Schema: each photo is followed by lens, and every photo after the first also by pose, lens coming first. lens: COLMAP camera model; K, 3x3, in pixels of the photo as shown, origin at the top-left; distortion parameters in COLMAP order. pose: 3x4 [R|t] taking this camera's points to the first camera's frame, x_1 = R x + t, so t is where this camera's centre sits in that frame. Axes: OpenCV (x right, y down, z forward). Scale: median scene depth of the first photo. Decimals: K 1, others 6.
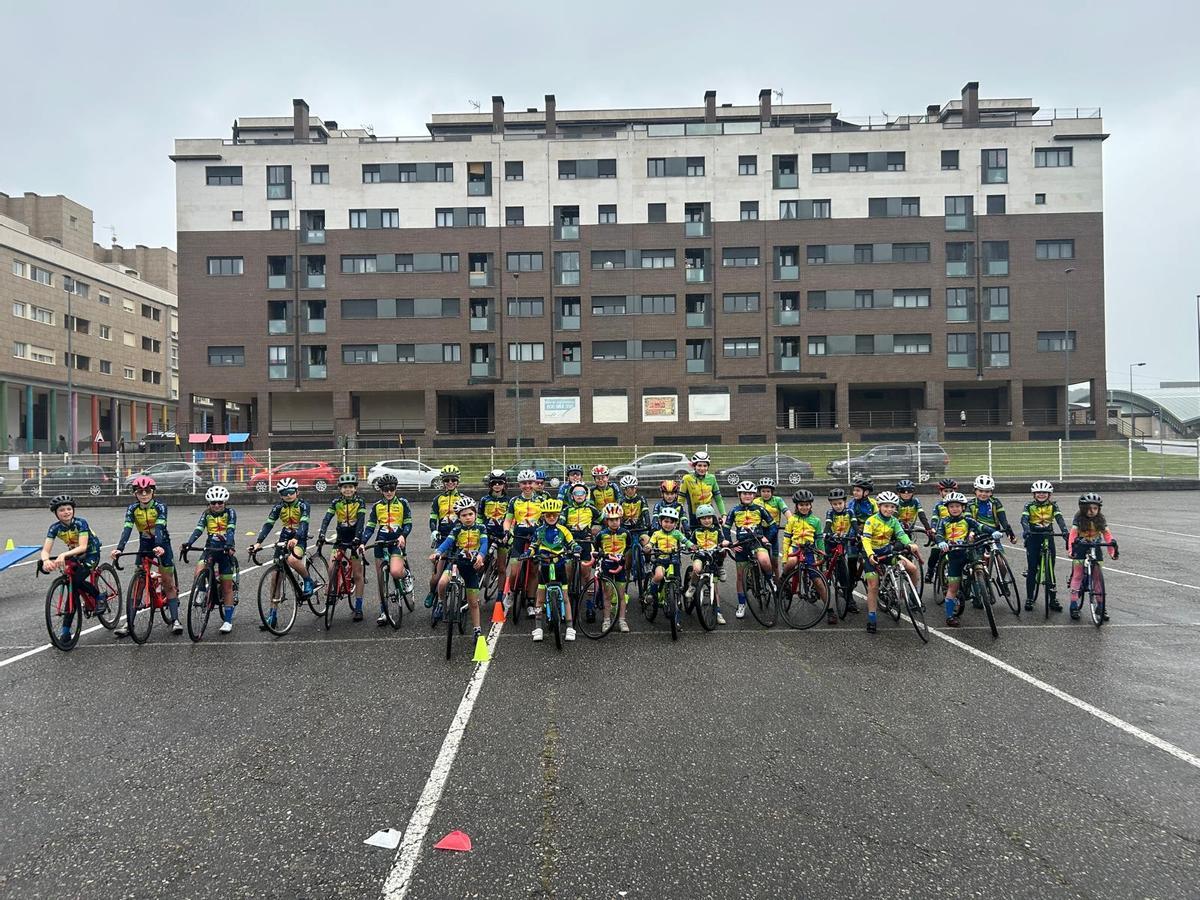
lens RADIAL K [[912.3, 0, 595.1], [0, 912.3, 456.7], [0, 0, 1]] dist [0.067726, -0.064129]
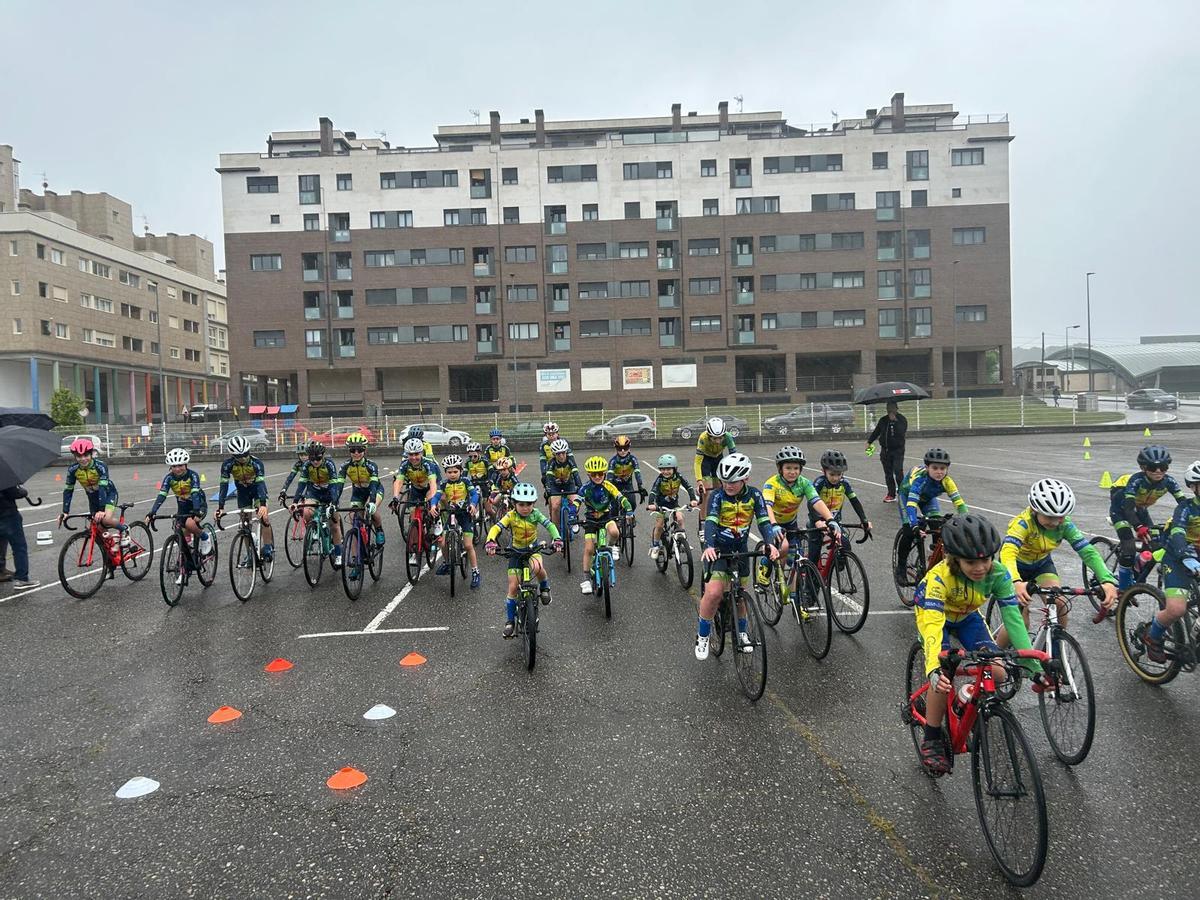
lens RADIAL K [[912.3, 0, 600.6], [0, 912.3, 454.2], [0, 0, 1]] dist [0.067726, -0.064129]
pose [[0.999824, -0.018630, -0.002328, 0.023616], [0.018703, 0.999135, 0.037133, 0.001875], [0.001634, -0.037170, 0.999308, -0.184781]]
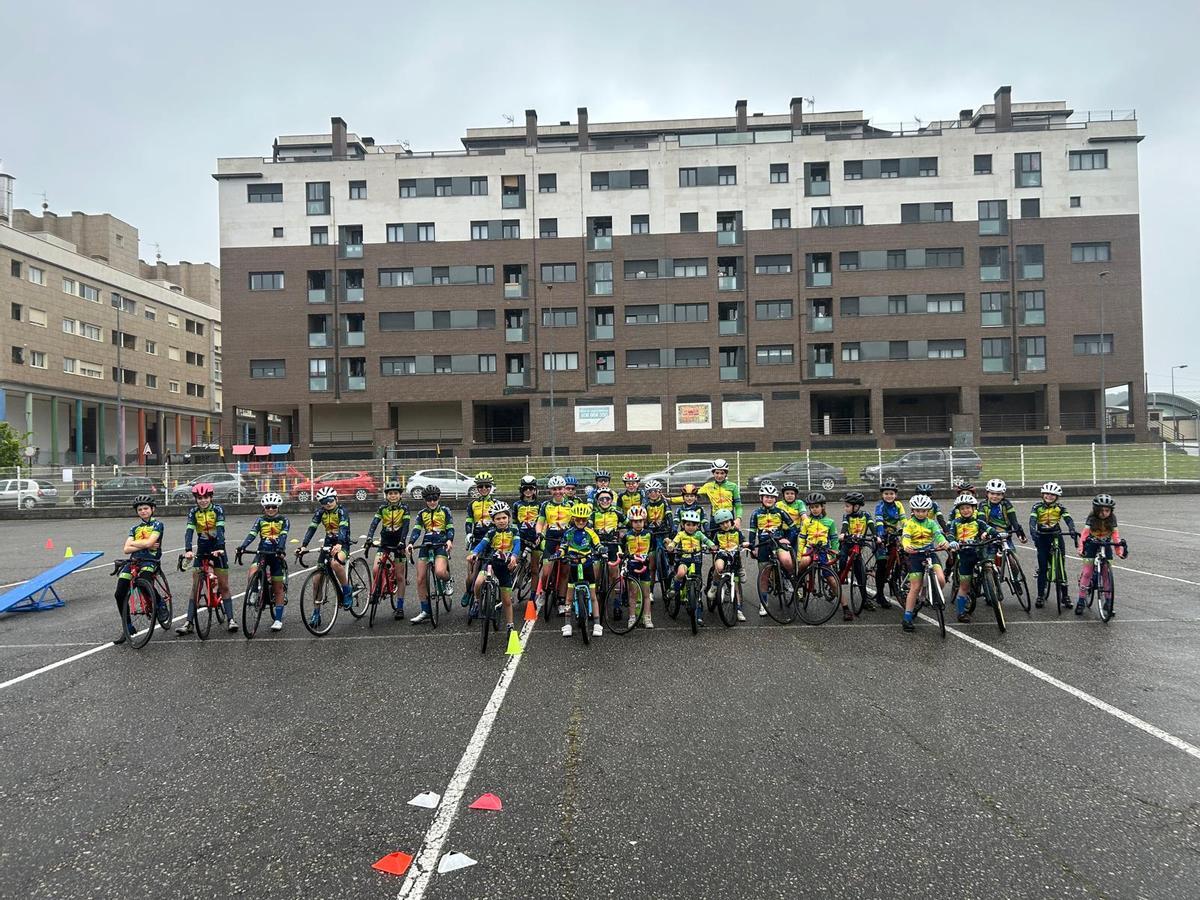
lens RADIAL K [[912.3, 0, 604.8], [0, 912.3, 460.6], [0, 0, 1]] dist [0.067726, -0.064129]
pose [[0.999534, -0.008435, -0.029344, 0.002072], [0.008296, 0.999954, -0.004877, 0.000330], [0.029384, 0.004632, 0.999557, -0.009290]]
